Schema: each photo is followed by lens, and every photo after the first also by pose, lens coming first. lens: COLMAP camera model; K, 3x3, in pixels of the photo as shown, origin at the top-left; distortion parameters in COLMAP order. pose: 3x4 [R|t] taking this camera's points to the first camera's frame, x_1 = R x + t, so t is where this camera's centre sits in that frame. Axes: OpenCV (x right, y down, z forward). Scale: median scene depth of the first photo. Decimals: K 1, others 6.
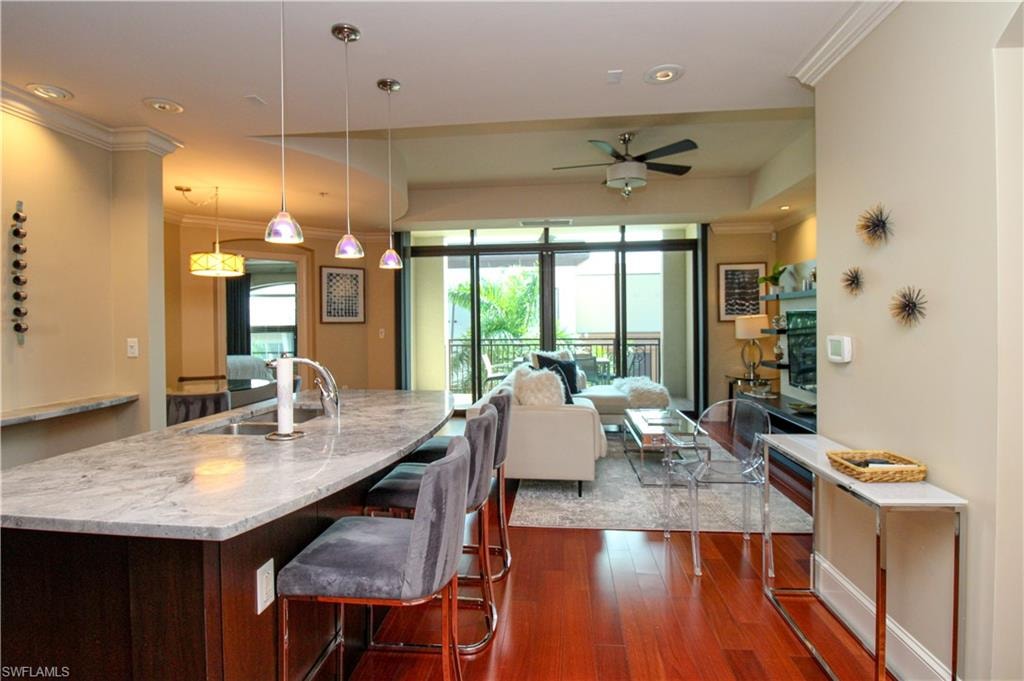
lens RADIAL K [[498.8, 0, 511.0], [0, 498.8, 330.1], [0, 0, 1]] dist [0.002384, -0.014794]
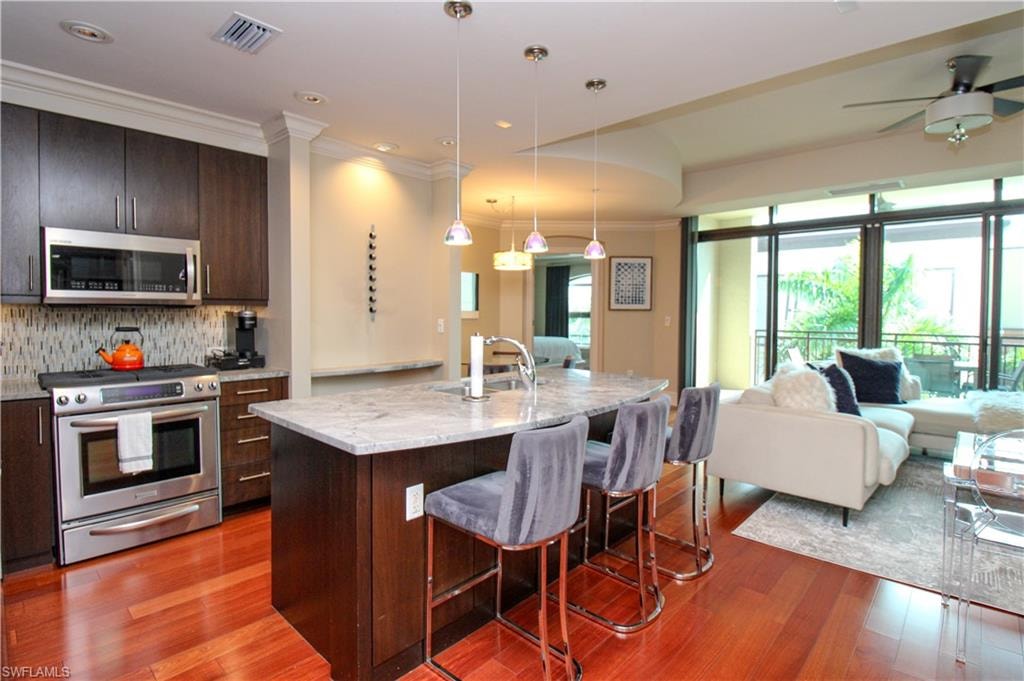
lens RADIAL K [[498.8, 0, 511.0], [0, 498.8, 330.1], [0, 0, 1]] dist [0.002384, -0.014794]
pose [[0.801020, 0.036270, -0.597538, 0.170727], [-0.021565, 0.999263, 0.031745, -0.000611], [0.598249, -0.012542, 0.801212, 0.025208]]
